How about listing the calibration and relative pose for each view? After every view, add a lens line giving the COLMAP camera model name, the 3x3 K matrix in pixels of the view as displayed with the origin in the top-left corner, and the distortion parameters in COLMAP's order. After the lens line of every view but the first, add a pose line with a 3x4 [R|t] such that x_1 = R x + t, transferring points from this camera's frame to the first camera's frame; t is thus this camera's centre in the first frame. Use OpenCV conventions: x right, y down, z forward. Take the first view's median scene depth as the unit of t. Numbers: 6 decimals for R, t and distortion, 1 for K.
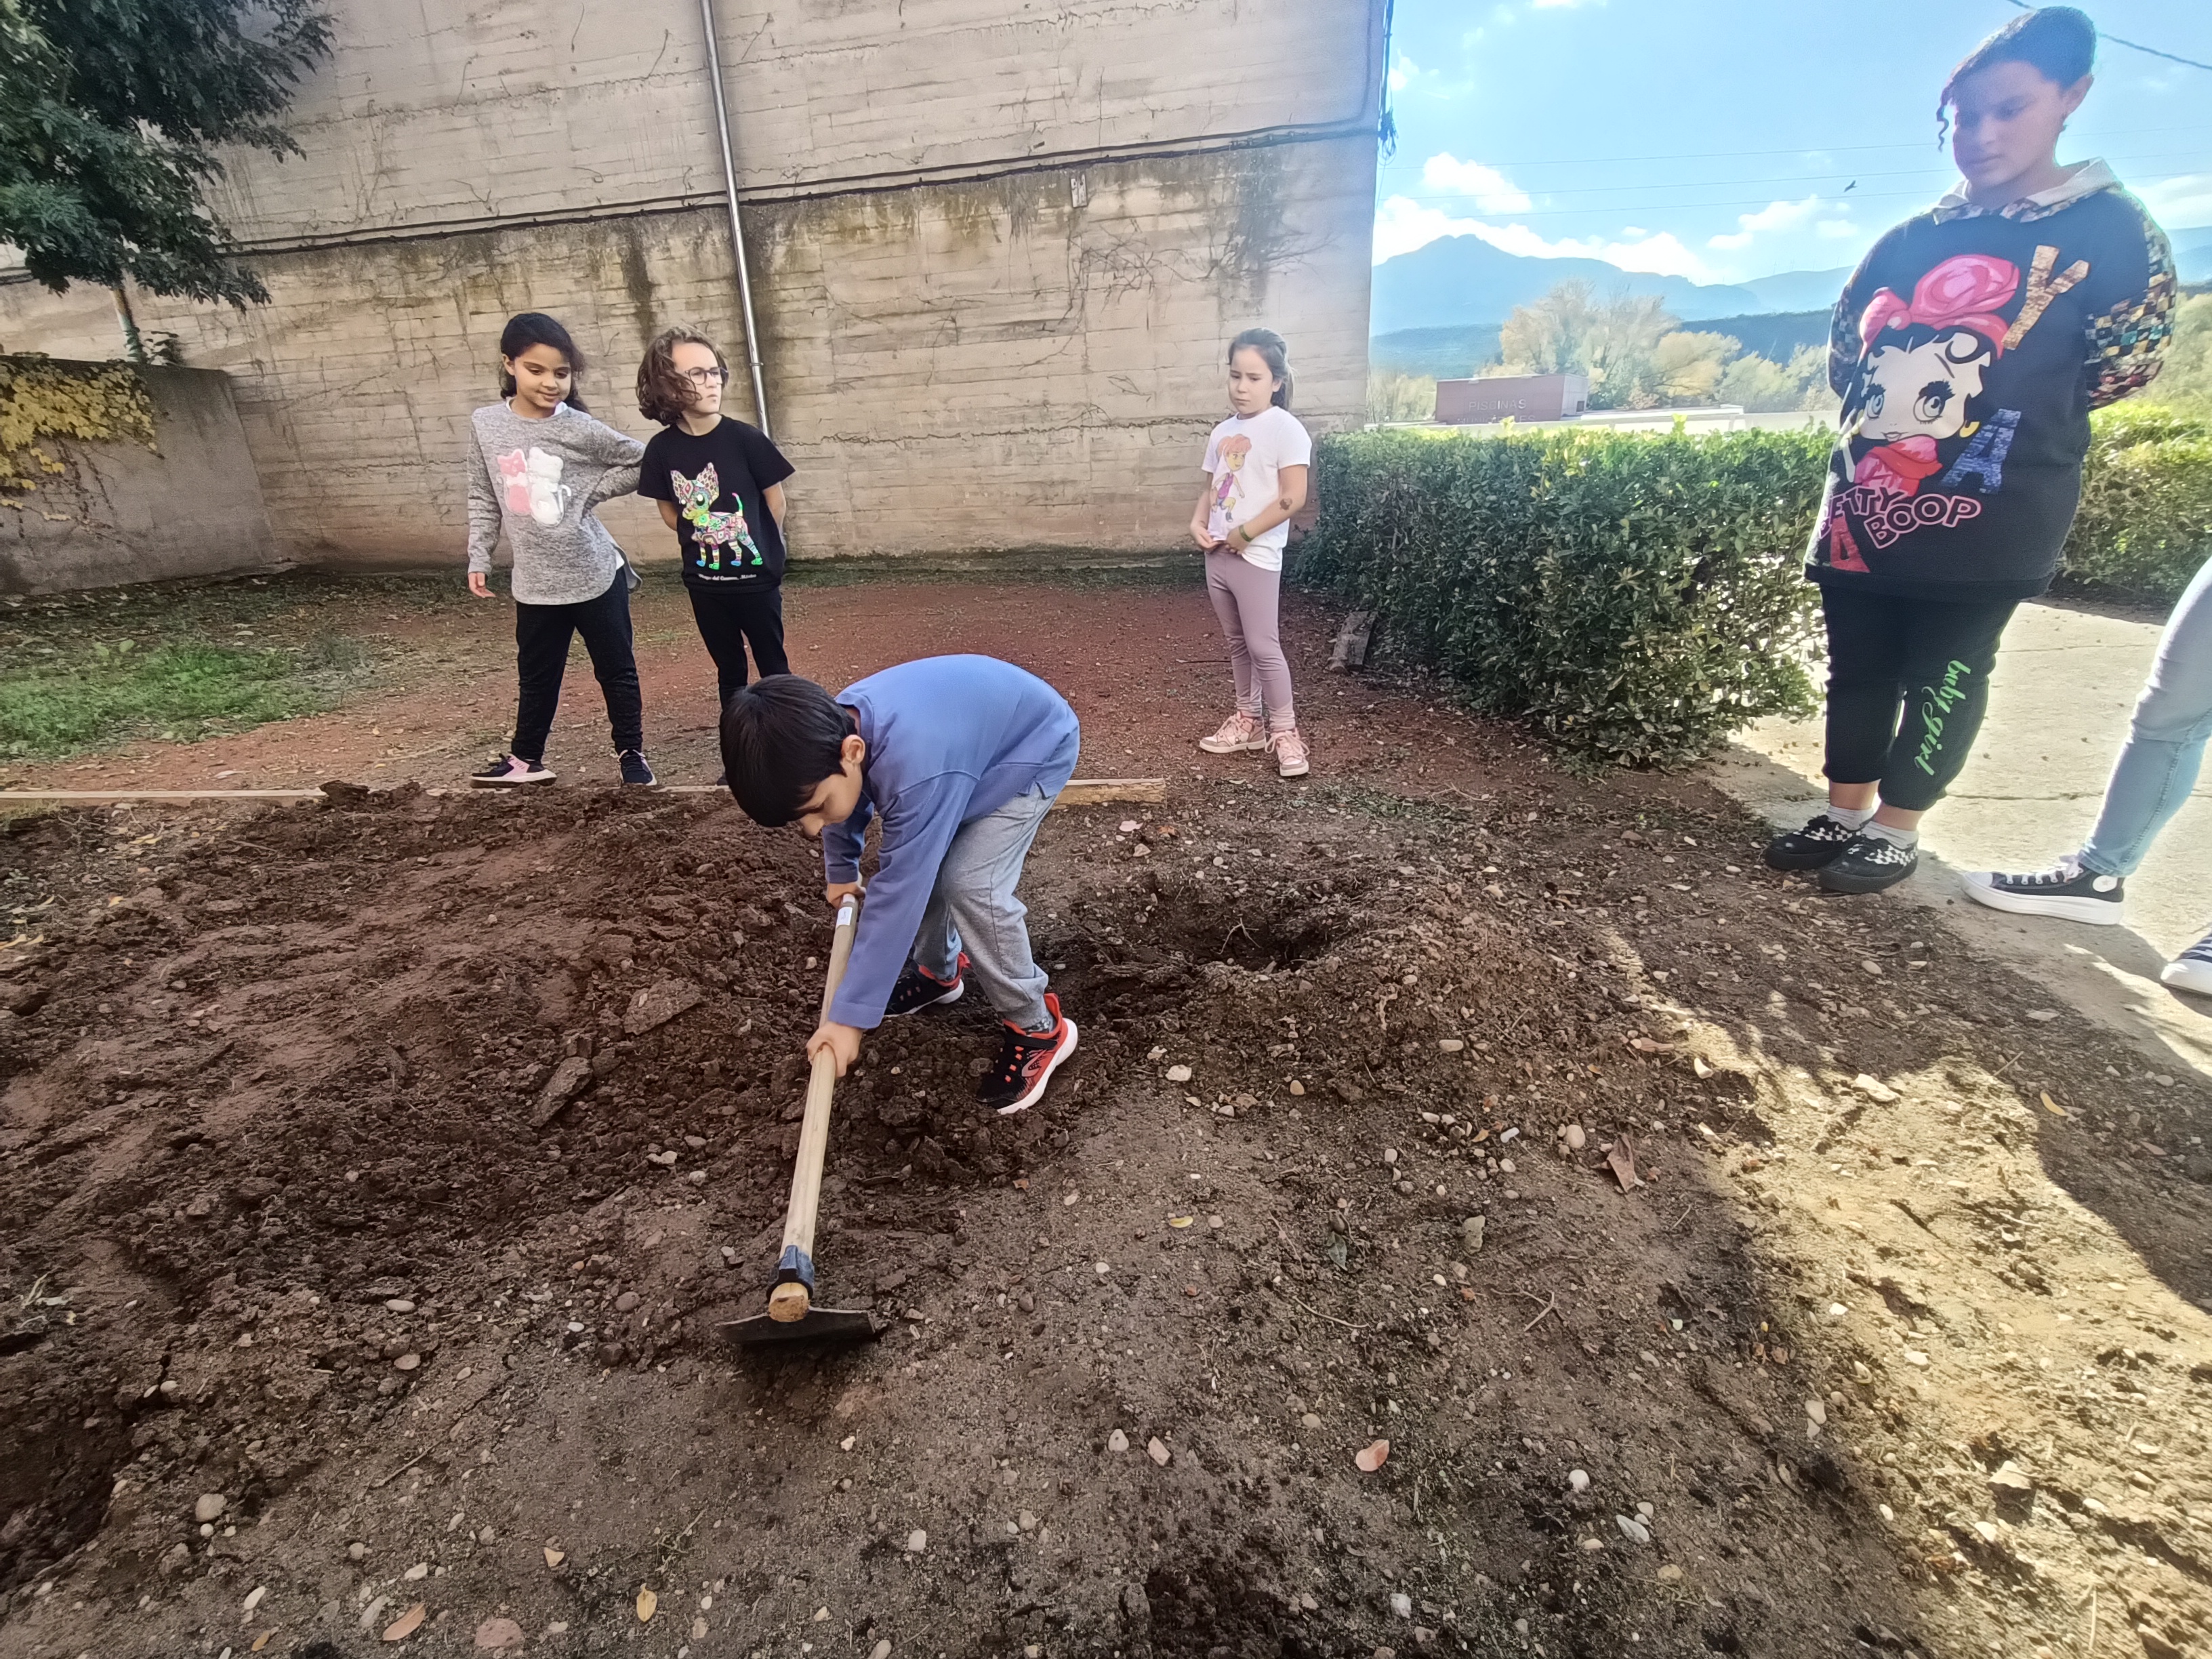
lens RADIAL K [[1011.3, 0, 1095.0], [0, 1011.3, 822.8], [0, 0, 1]] dist [0.001668, -0.000061]
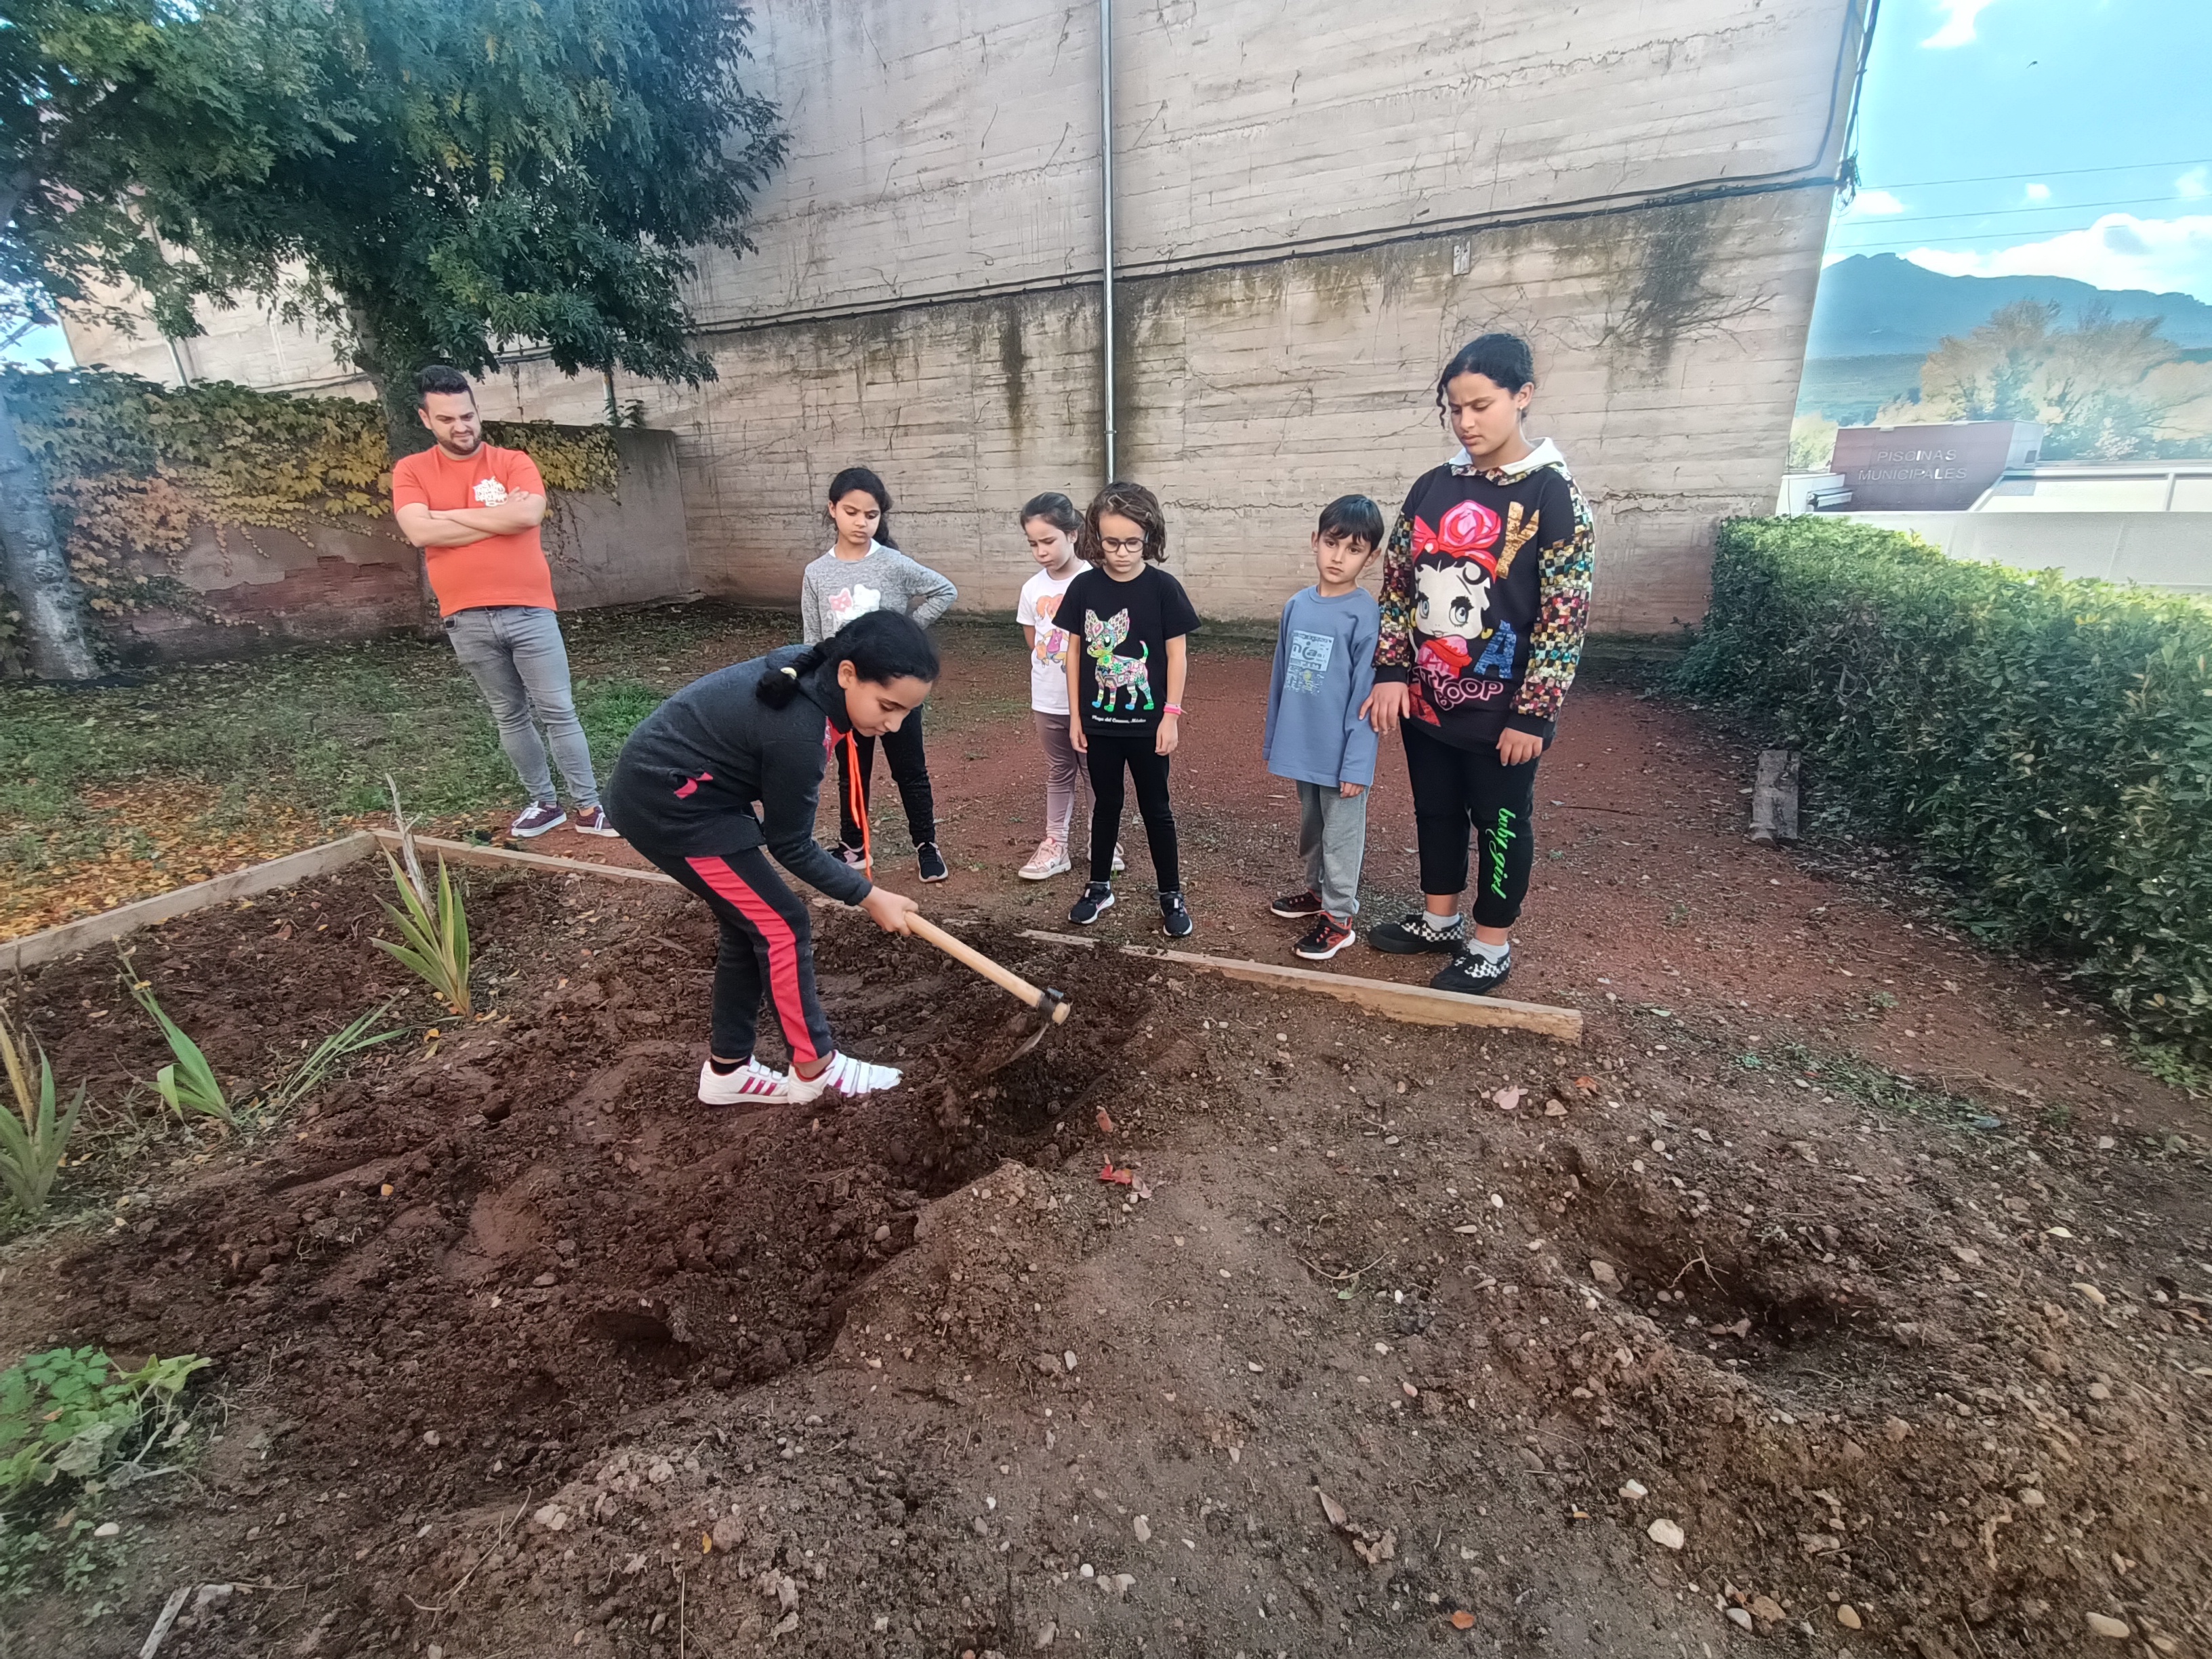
lens RADIAL K [[1011.3, 0, 1095.0], [0, 1011.3, 822.8], [0, 0, 1]] dist [0.001668, -0.000061]
pose [[0.958205, 0.108810, -0.264583, -0.114762], [-0.116753, 0.993056, -0.014434, -0.140157], [0.261175, 0.044722, 0.964255, 0.059138]]
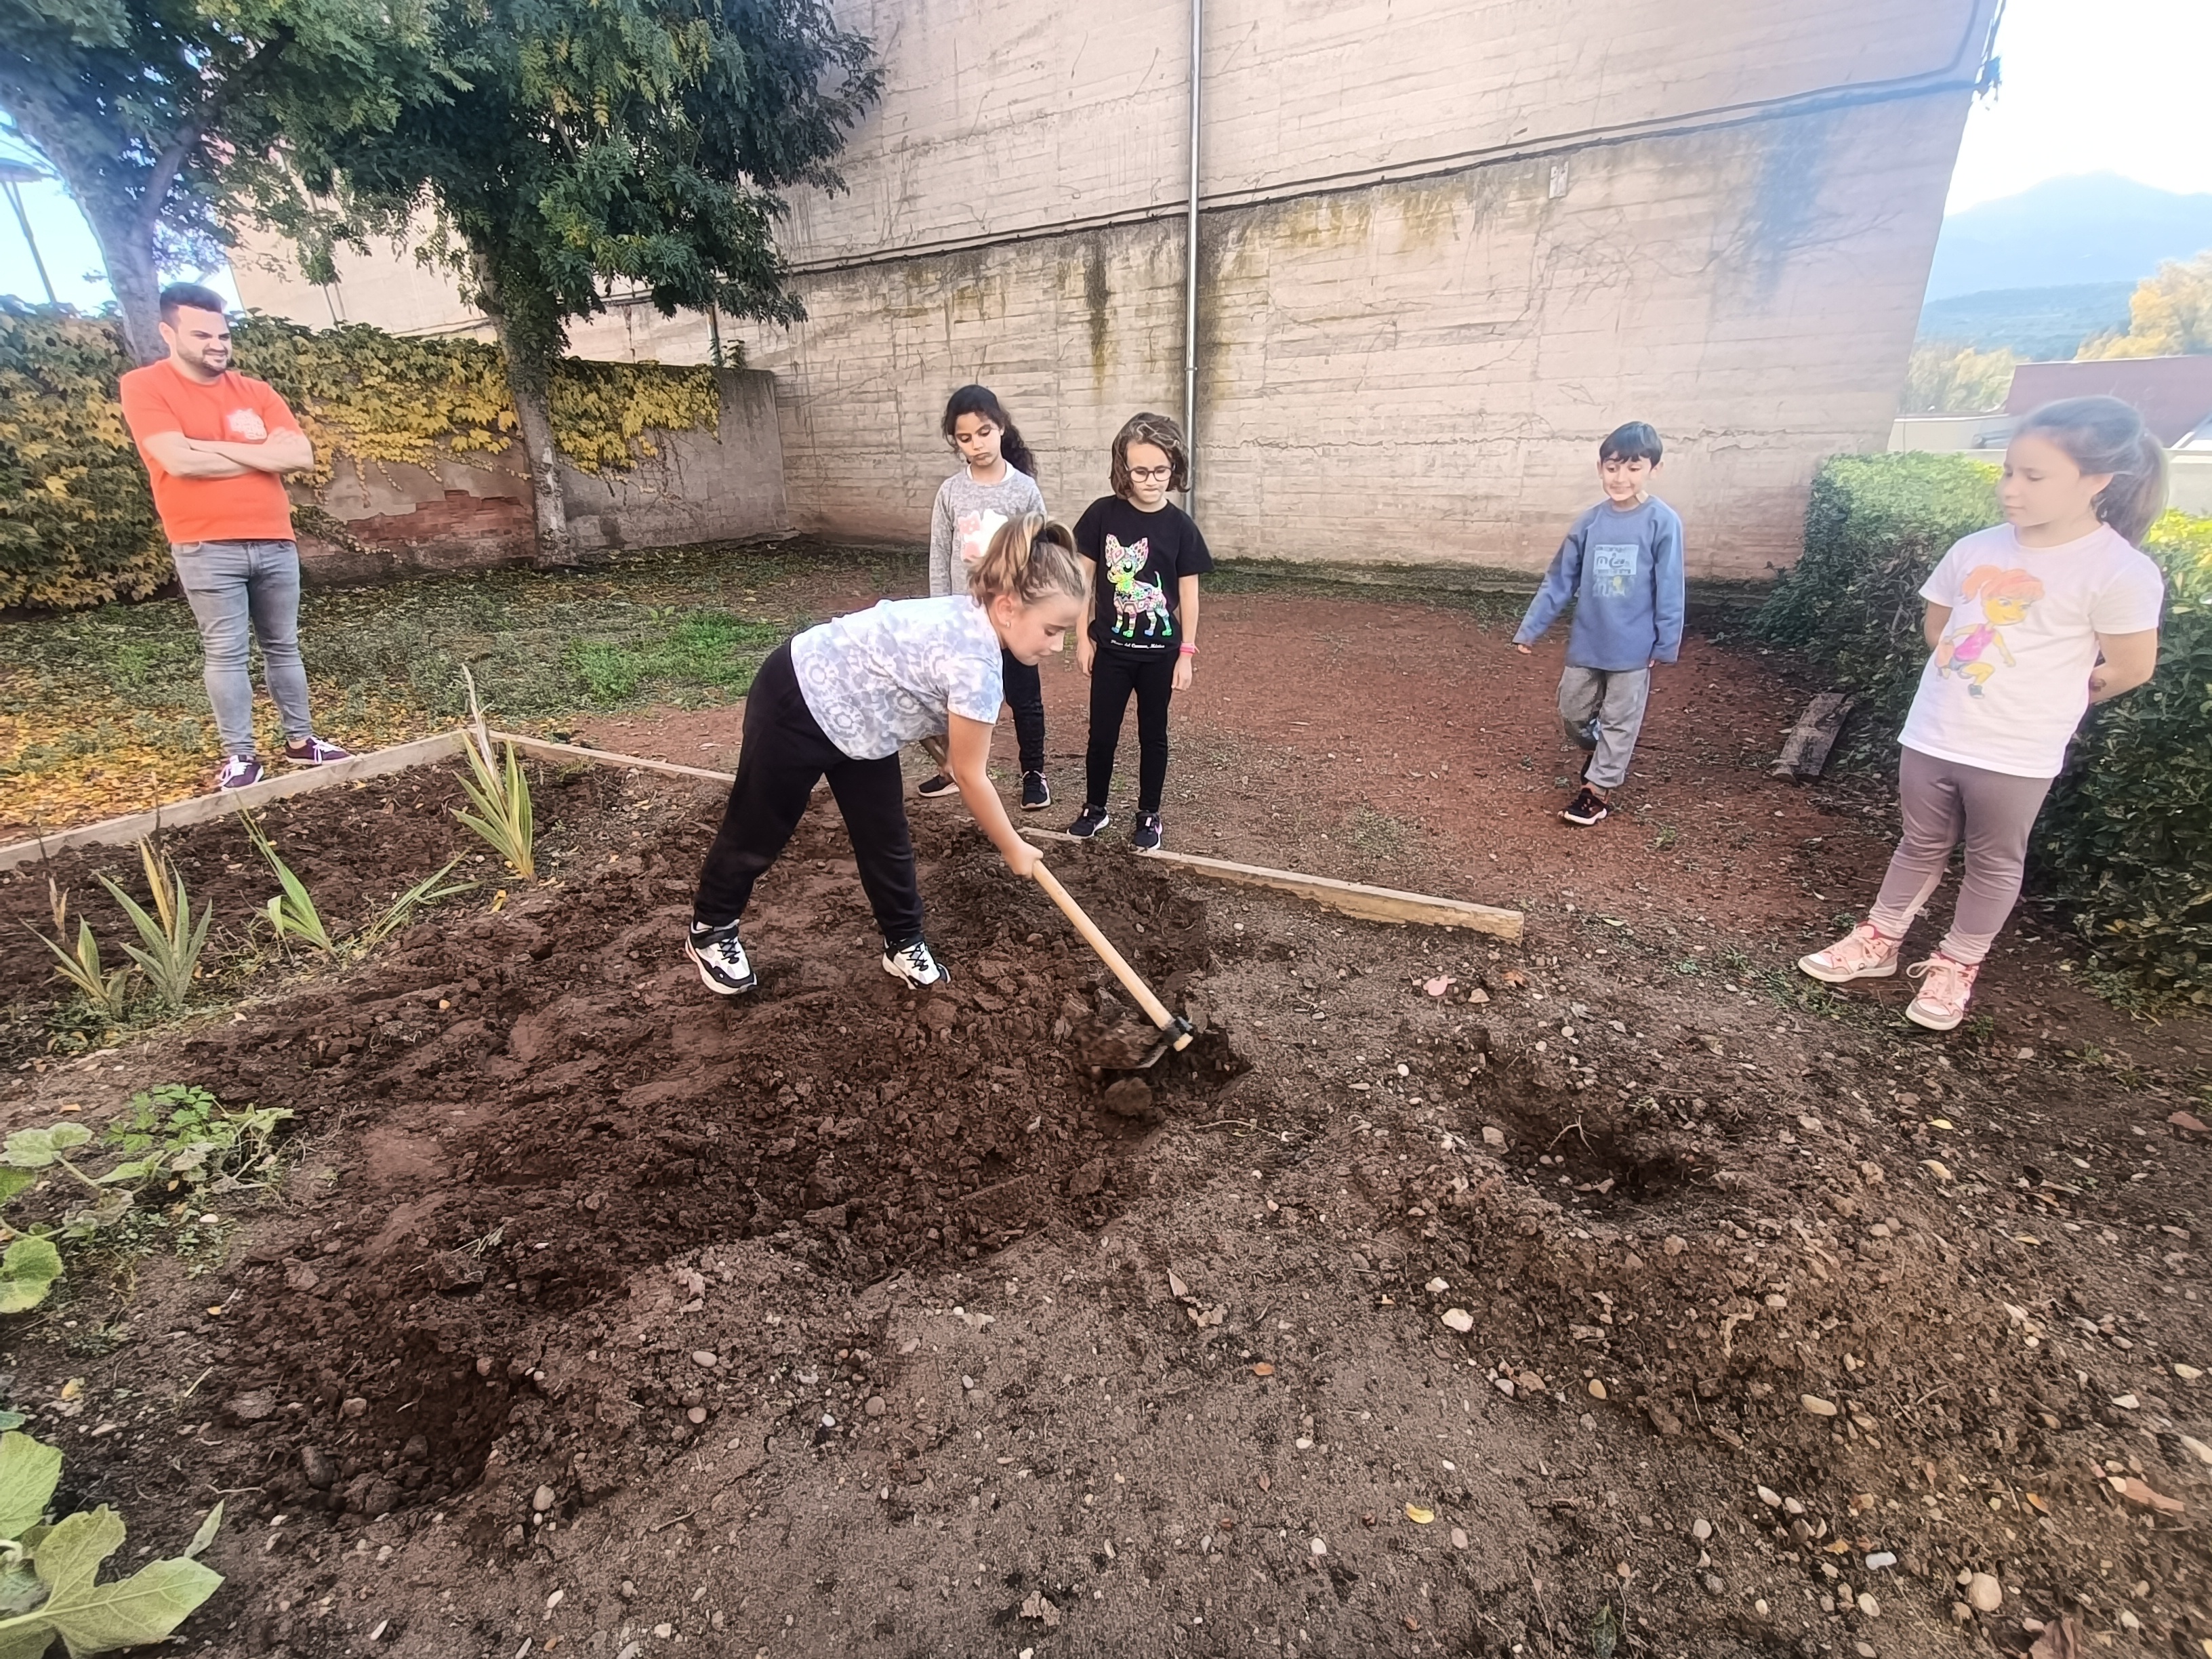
lens RADIAL K [[1011.3, 0, 1095.0], [0, 1011.3, 822.8], [0, 0, 1]] dist [0.001668, -0.000061]
pose [[0.924474, 0.156422, -0.347678, 0.016939], [-0.149779, 0.987645, 0.046085, -0.106020], [0.350591, 0.009470, 0.936481, 0.026313]]
